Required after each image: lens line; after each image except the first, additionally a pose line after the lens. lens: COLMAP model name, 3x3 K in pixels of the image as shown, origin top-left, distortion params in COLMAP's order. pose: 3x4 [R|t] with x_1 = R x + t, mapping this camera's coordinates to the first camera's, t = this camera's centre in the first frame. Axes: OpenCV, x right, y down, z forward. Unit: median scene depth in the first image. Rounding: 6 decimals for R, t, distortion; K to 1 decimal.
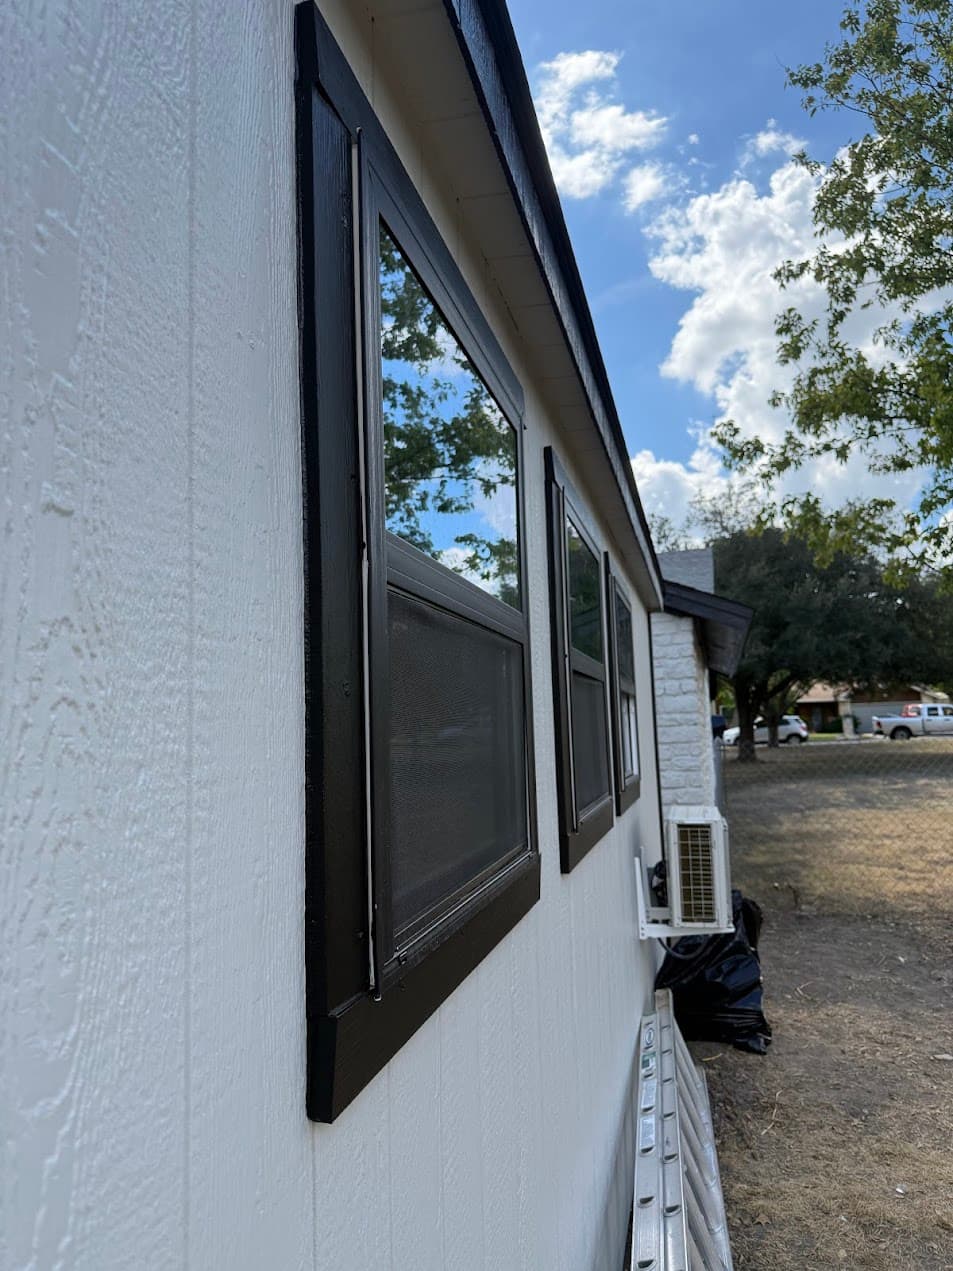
lens RADIAL K [[913.4, 0, 476.6], [0, 913.4, 634.8], [0, 0, 1]] dist [0.003873, 0.000739]
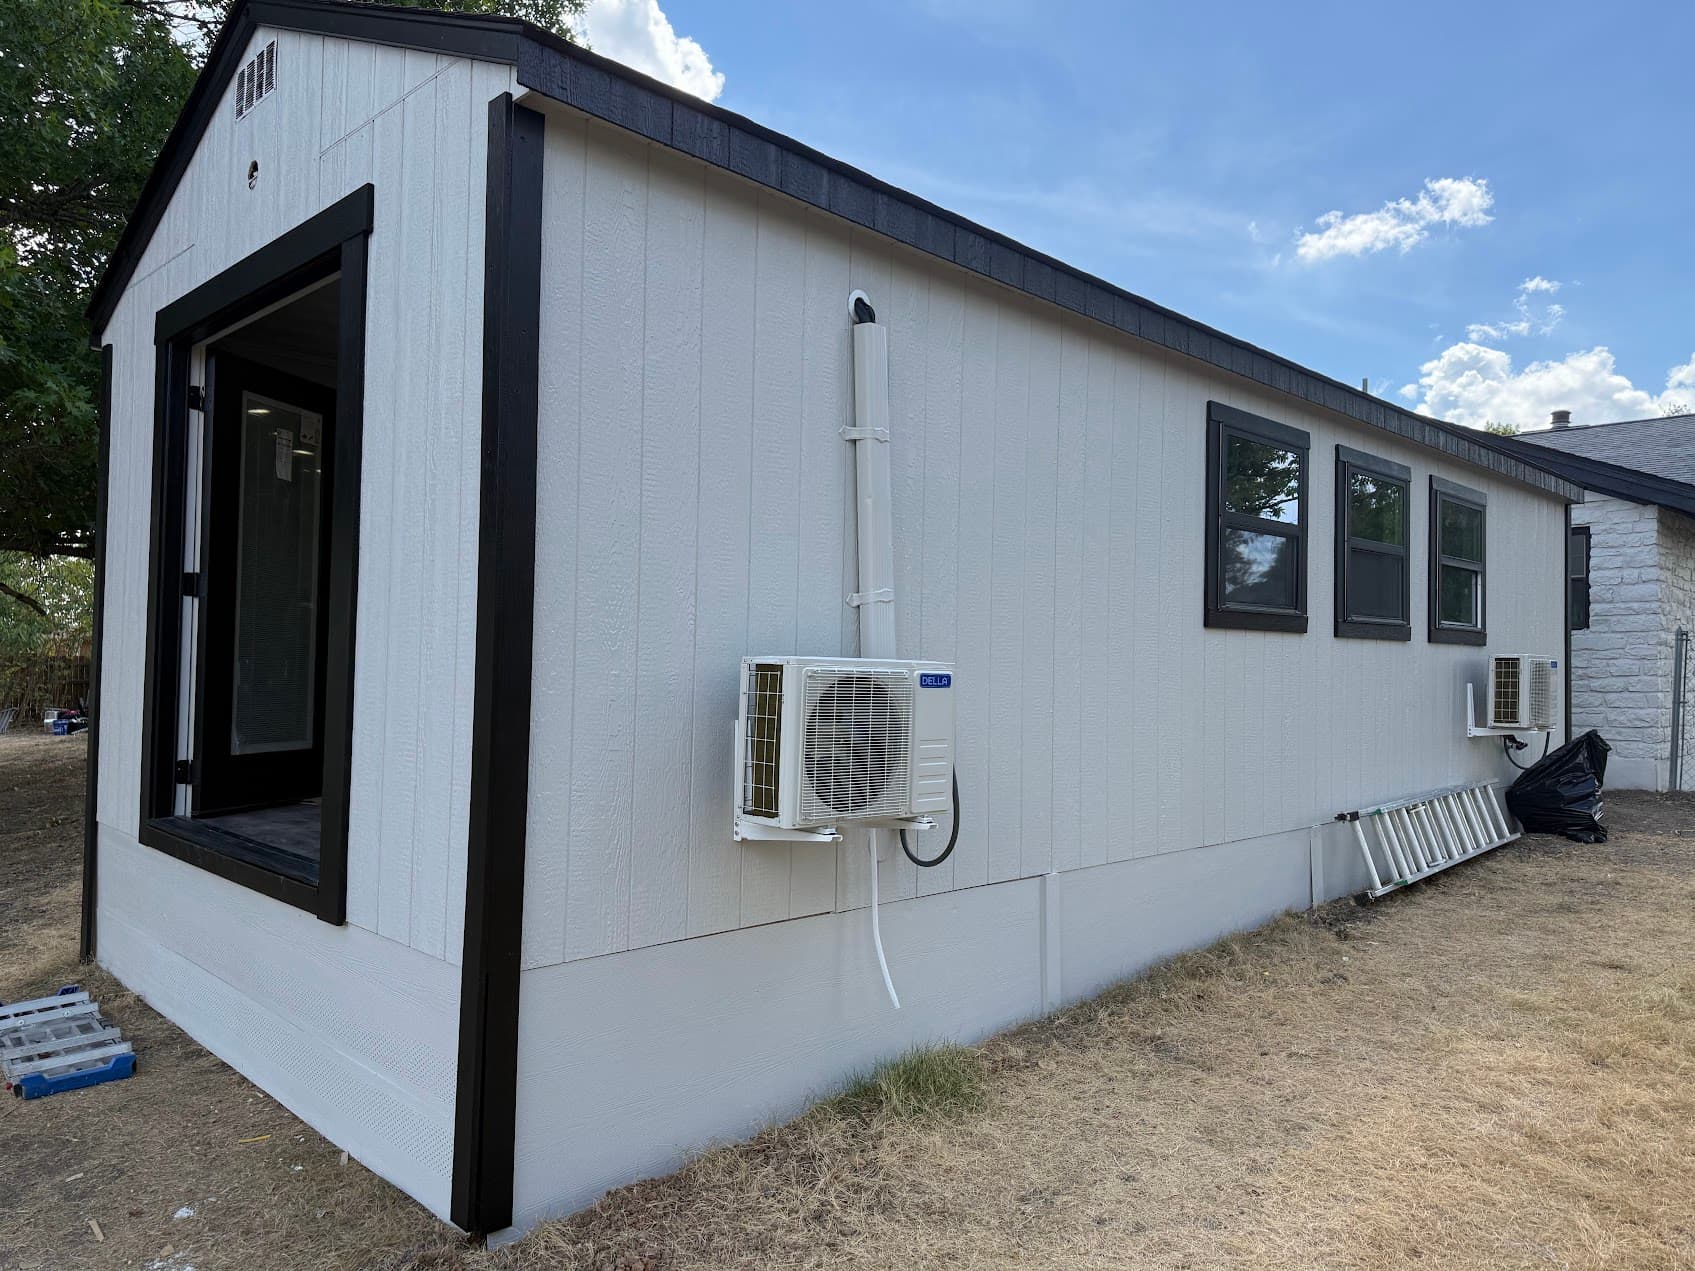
lens RADIAL K [[1218.2, 0, 845.3], [0, 1218.2, 632.0], [0, 0, 1]] dist [0.003873, 0.000739]
pose [[0.864001, 0.015582, -0.503249, 0.147486], [0.025121, 0.996942, 0.073998, -0.001296], [0.502863, -0.076576, 0.860967, -0.575415]]
